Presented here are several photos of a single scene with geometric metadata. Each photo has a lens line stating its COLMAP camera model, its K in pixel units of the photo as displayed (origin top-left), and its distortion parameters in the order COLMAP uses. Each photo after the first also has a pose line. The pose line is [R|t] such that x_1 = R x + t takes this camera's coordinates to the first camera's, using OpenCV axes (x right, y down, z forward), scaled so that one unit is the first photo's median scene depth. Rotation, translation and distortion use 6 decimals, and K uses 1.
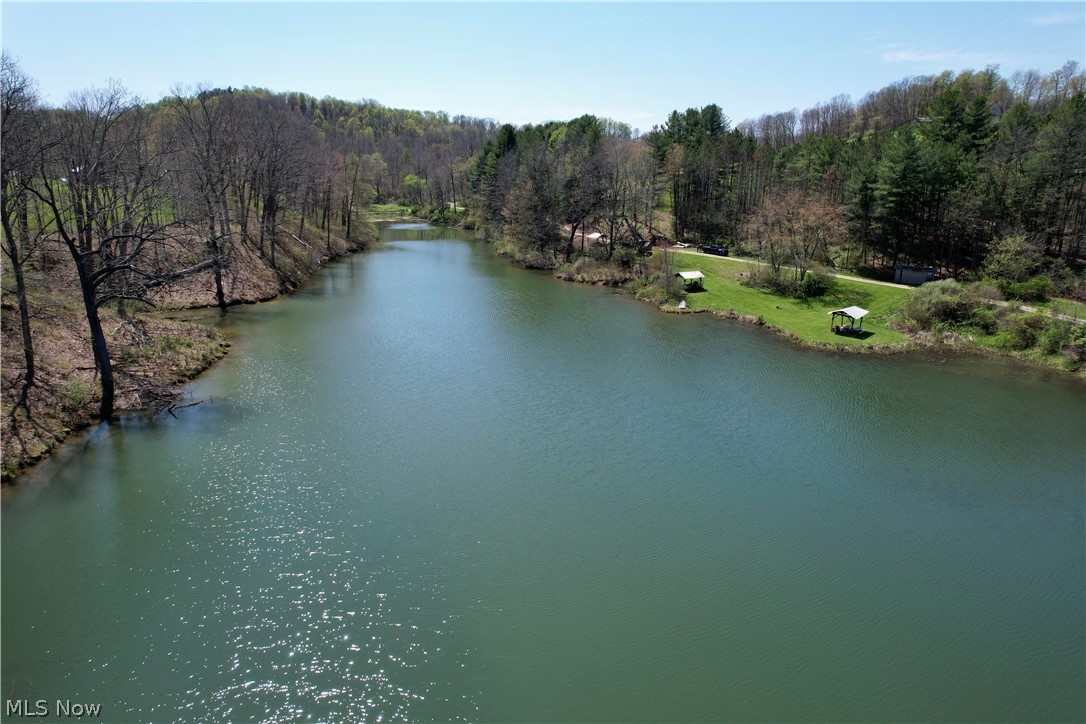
lens RADIAL K [[691.5, 0, 540.9], [0, 691.5, 363.0], [0, 0, 1]] dist [-0.071088, 0.065597]
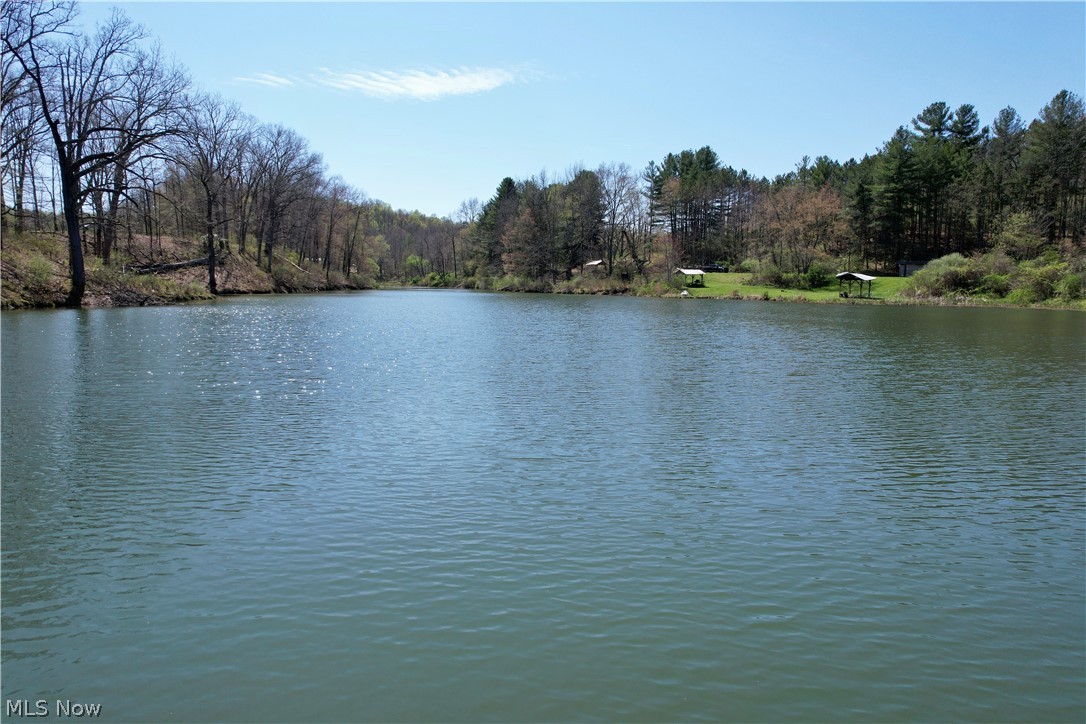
lens RADIAL K [[691.5, 0, 541.2], [0, 691.5, 362.9], [0, 0, 1]] dist [-0.071088, 0.065597]
pose [[0.999995, -0.003130, -0.000244, 0.001885], [0.003049, 0.986852, -0.161600, 0.154887], [0.000746, 0.161599, 0.986856, 0.047059]]
